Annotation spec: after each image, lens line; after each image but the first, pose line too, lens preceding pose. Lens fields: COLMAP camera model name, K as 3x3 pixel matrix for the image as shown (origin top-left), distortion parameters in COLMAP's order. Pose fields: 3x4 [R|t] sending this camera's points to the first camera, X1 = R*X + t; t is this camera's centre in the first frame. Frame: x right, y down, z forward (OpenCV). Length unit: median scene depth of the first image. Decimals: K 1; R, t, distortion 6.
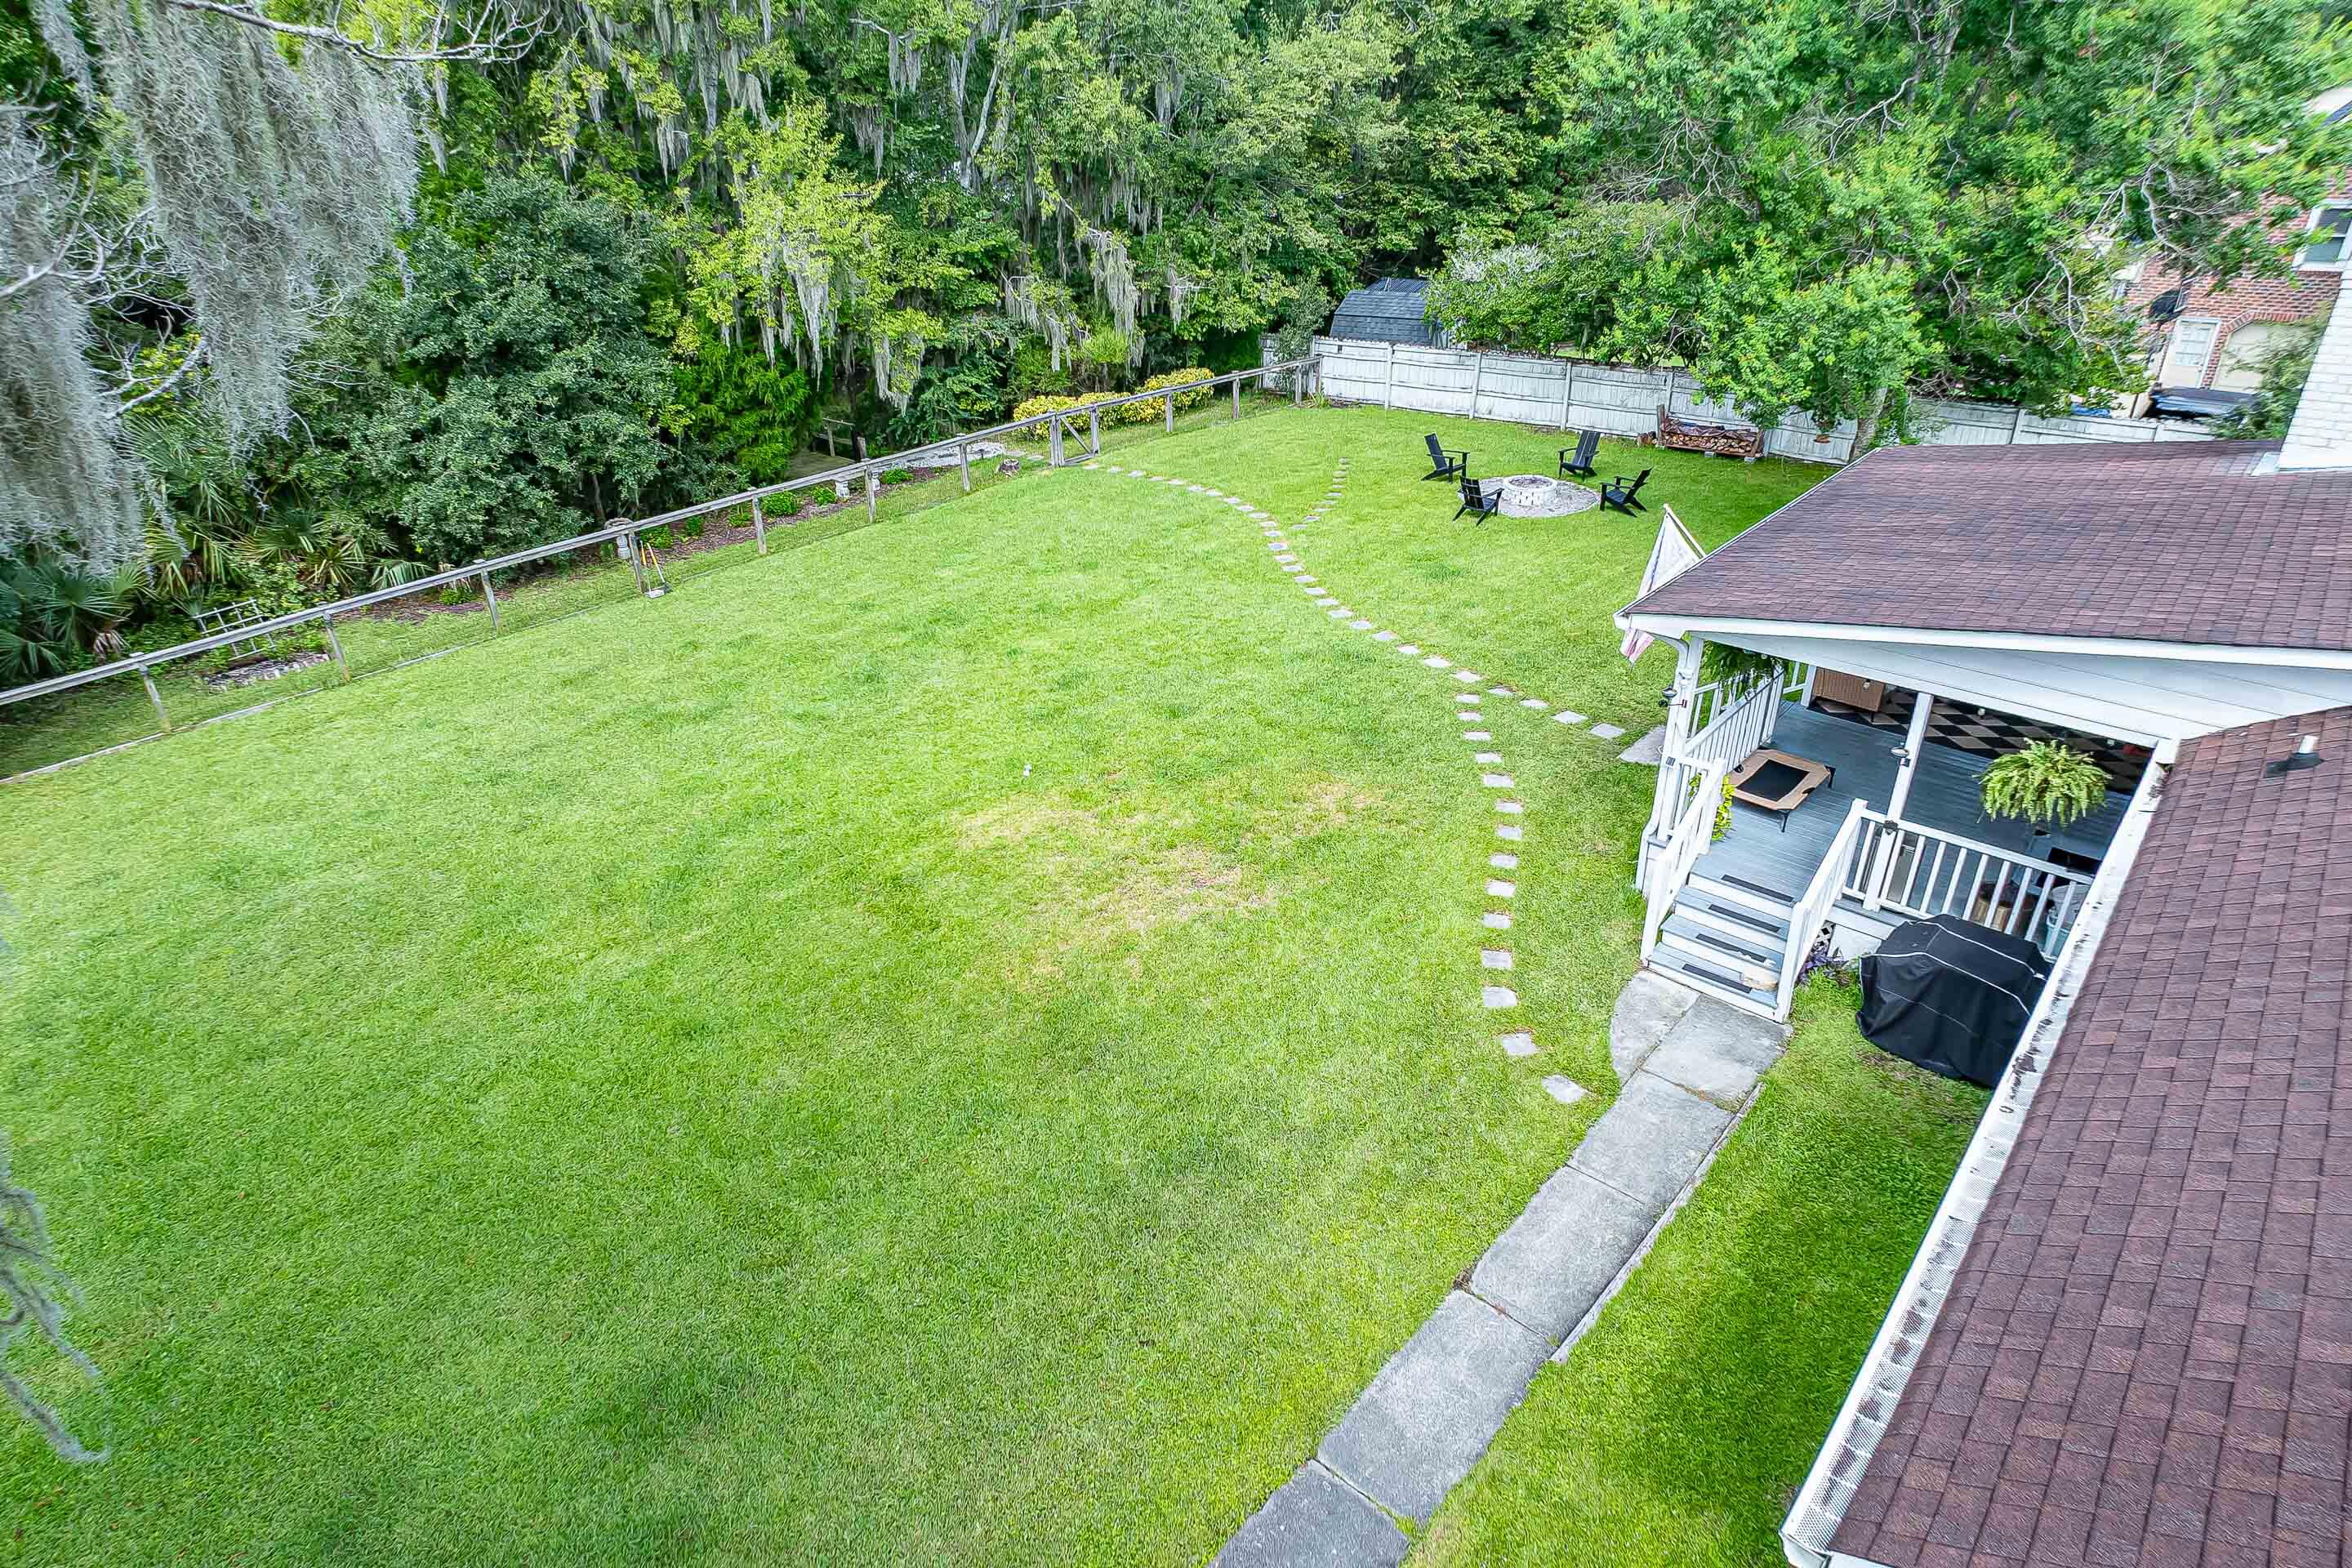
lens RADIAL K [[1279.5, 0, 1175.1], [0, 1279.5, 741.7], [0, 0, 1]] dist [-0.055444, -0.000115]
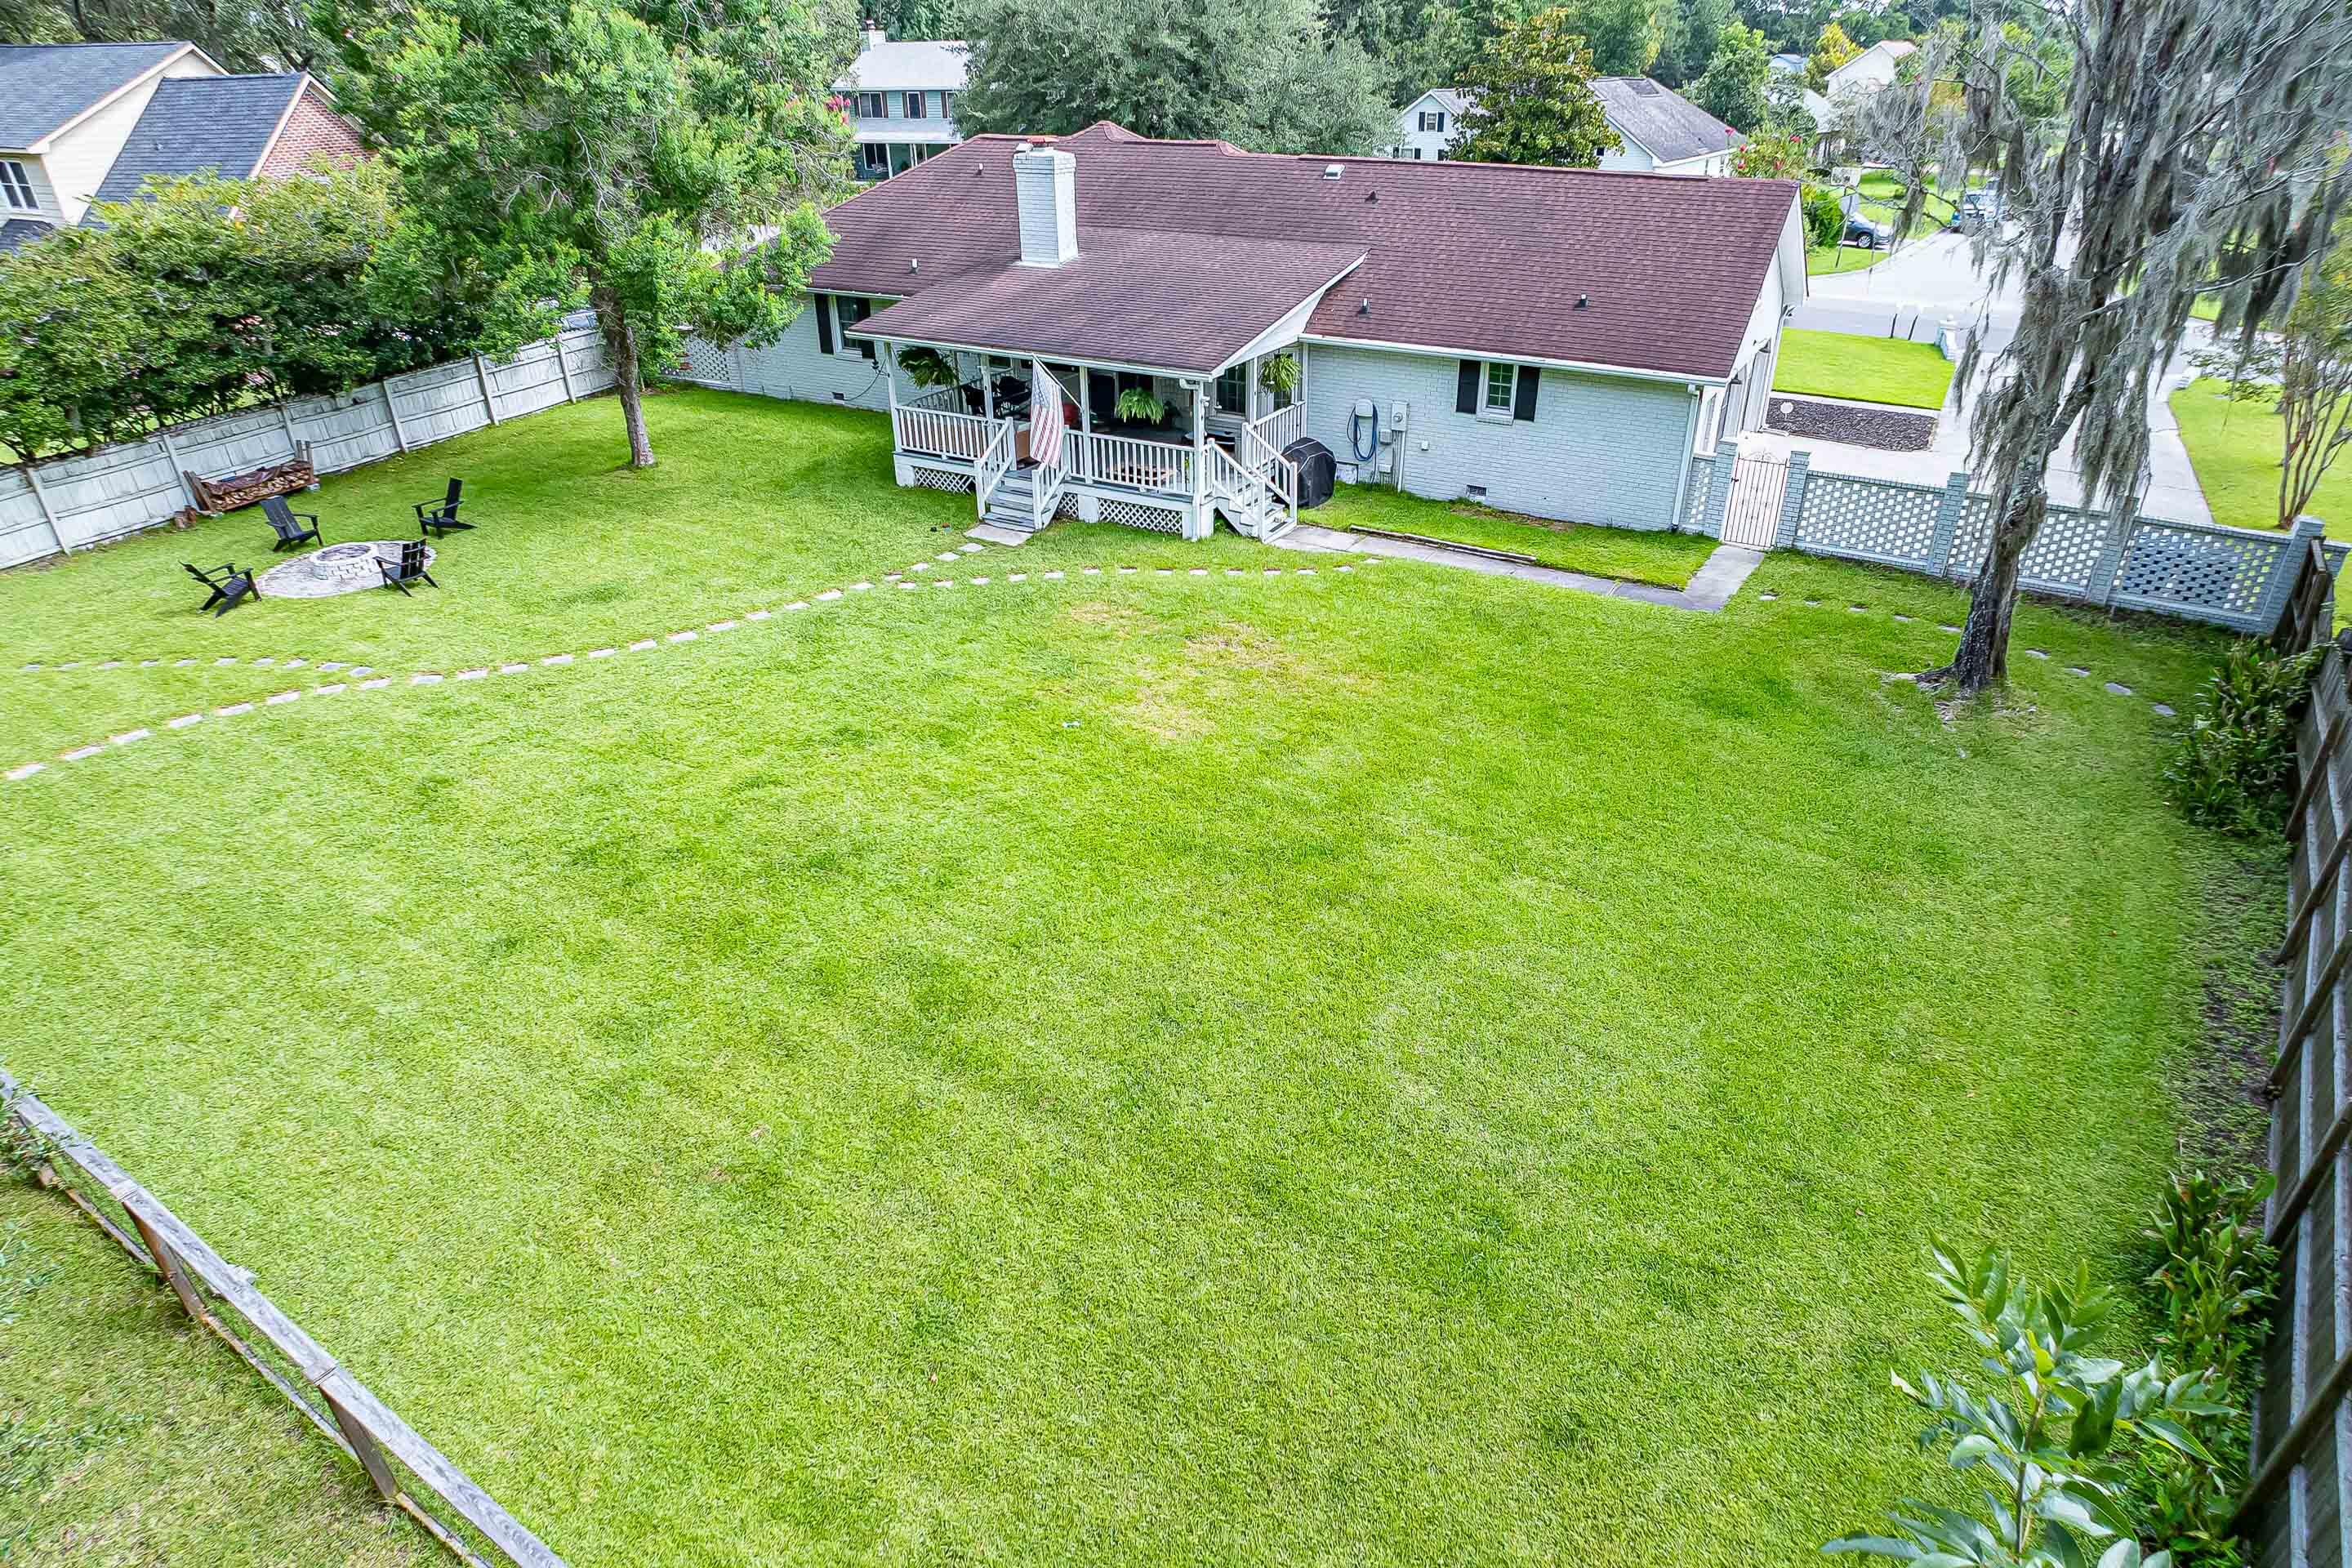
lens RADIAL K [[1311.1, 0, 1199.8], [0, 1311.1, 781.6], [0, 0, 1]] dist [-0.057613, 0.001684]
pose [[-0.229253, -0.453335, 0.861354, -0.835261], [0.437913, 0.742272, 0.507213, -0.341152], [-0.869296, 0.493478, 0.028353, 0.686061]]
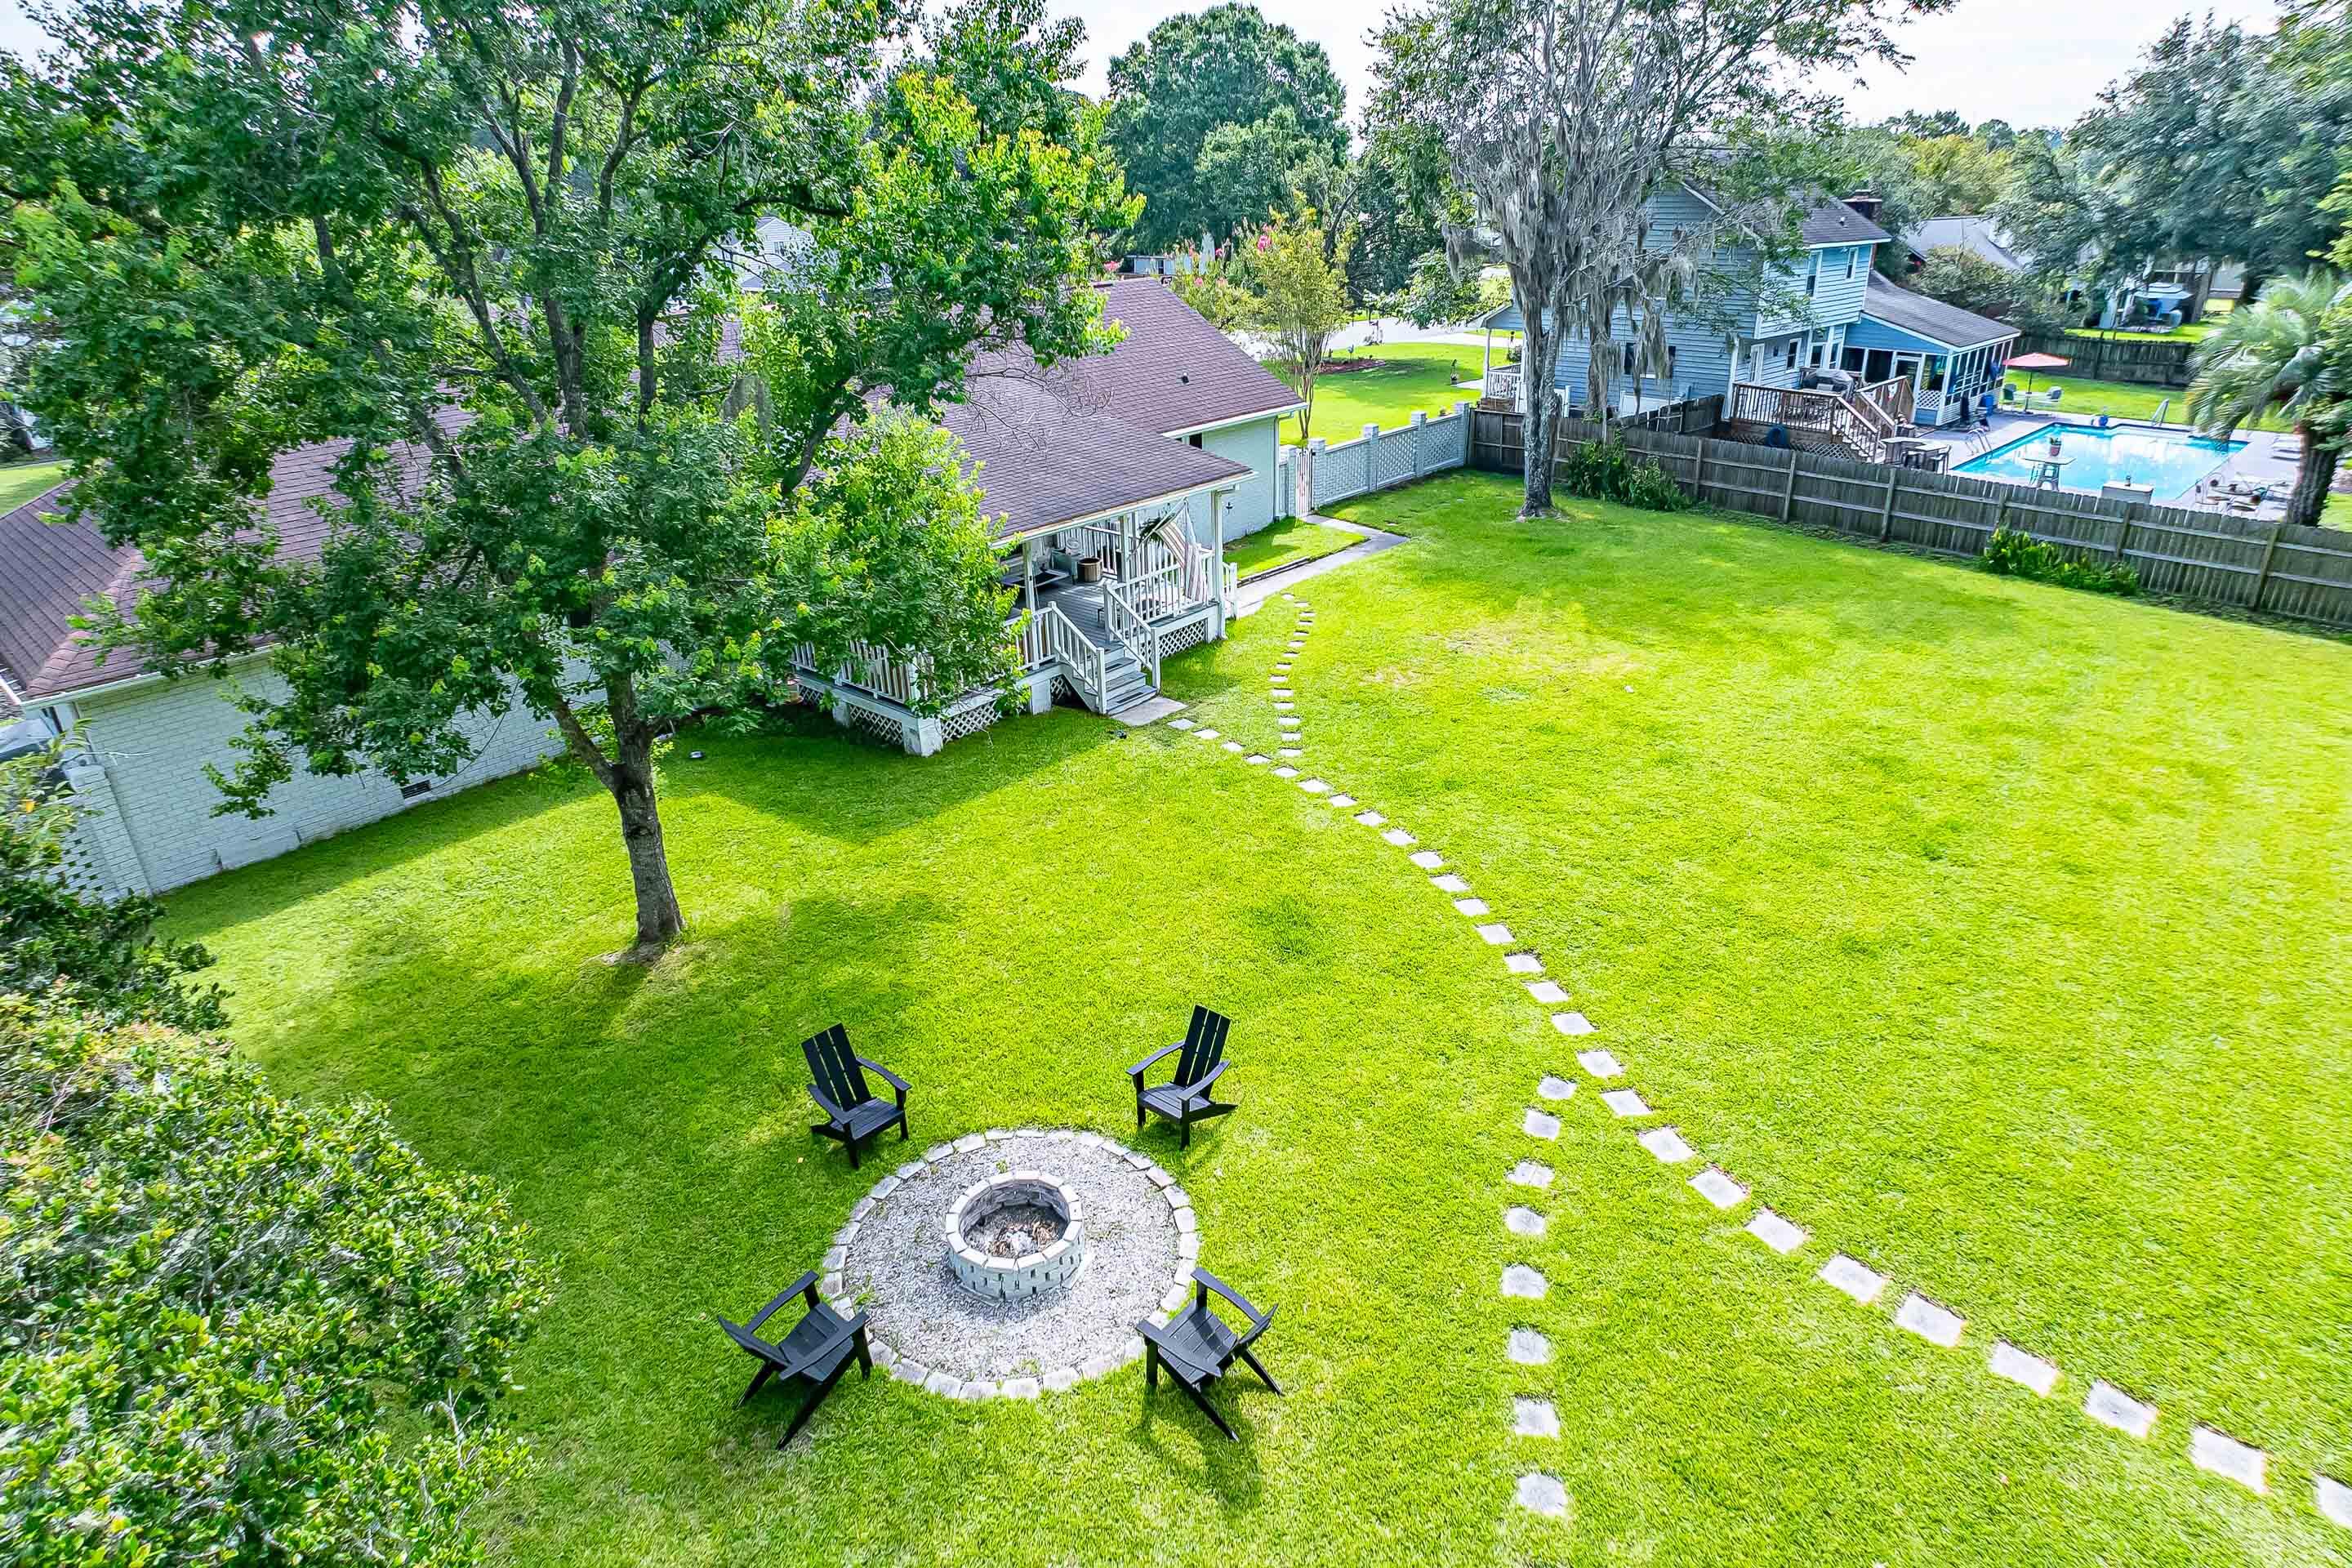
lens RADIAL K [[1311.1, 0, 1199.8], [0, 1311.1, 781.6], [0, 0, 1]] dist [-0.057613, 0.001684]
pose [[-0.997741, 0.060475, -0.029268, 0.287742], [0.015205, 0.627594, 0.778393, -0.764137], [0.065442, 0.776189, -0.627095, 1.456198]]
